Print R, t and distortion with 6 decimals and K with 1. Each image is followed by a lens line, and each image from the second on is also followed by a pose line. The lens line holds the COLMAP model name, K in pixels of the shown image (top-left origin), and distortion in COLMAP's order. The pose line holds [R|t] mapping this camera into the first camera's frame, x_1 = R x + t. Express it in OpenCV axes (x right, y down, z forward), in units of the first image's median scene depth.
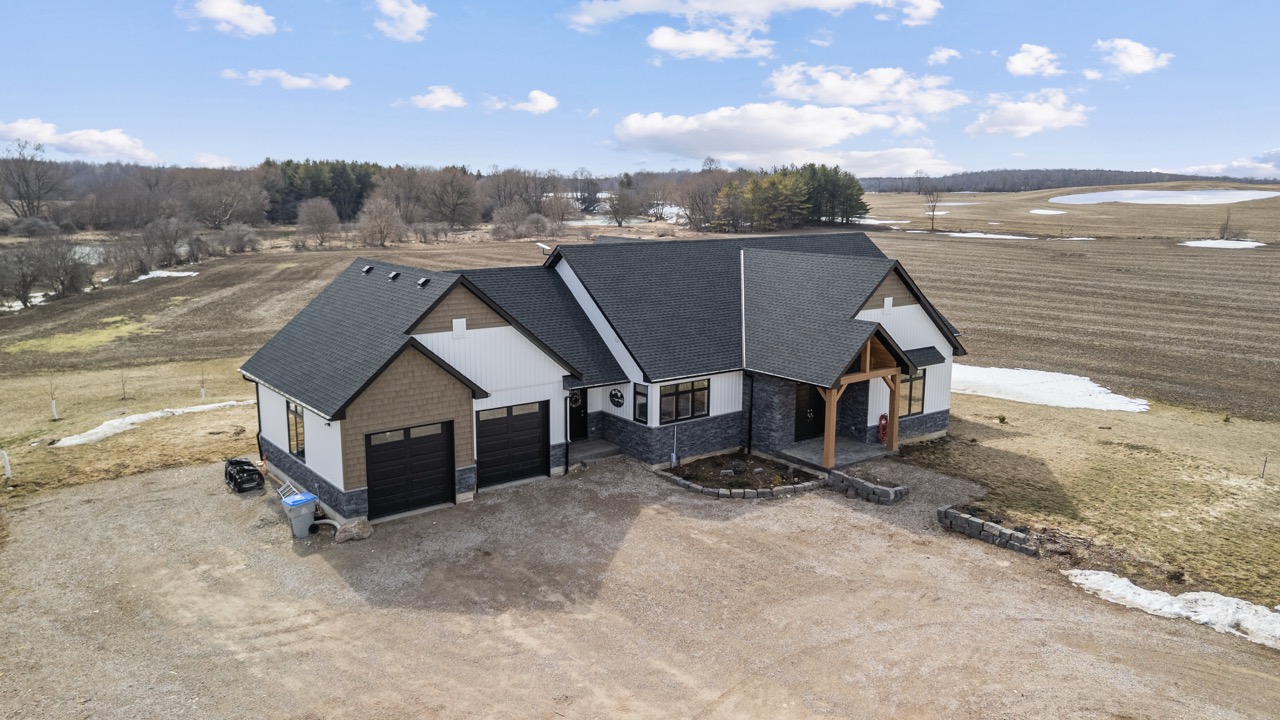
lens RADIAL K [[934.6, 0, 640.0], [0, 934.6, 360.0], [0, 0, 1]] dist [0.101371, -0.114498]
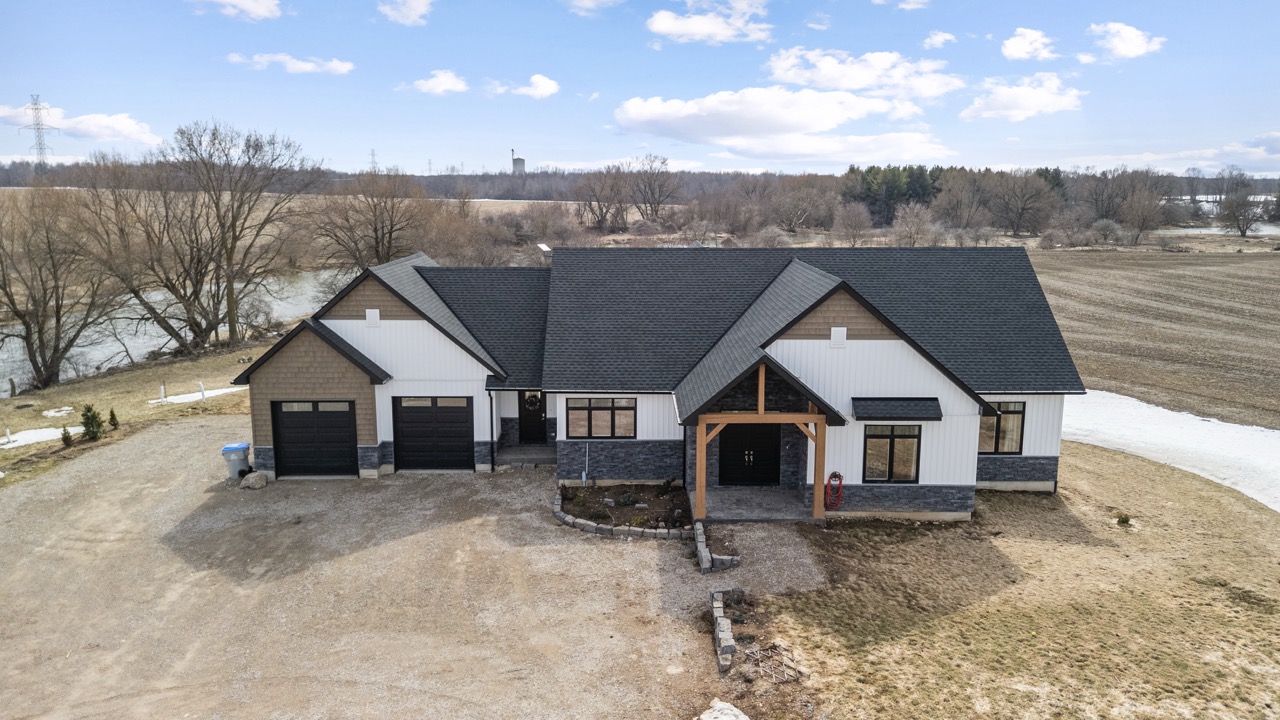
lens RADIAL K [[934.6, 0, 640.0], [0, 934.6, 360.0], [0, 0, 1]] dist [0.101371, -0.114498]
pose [[0.797639, 0.105575, -0.593823, 0.701458], [-0.108554, 0.993612, 0.030840, -0.052023], [0.593286, 0.039863, 0.804004, 0.308598]]
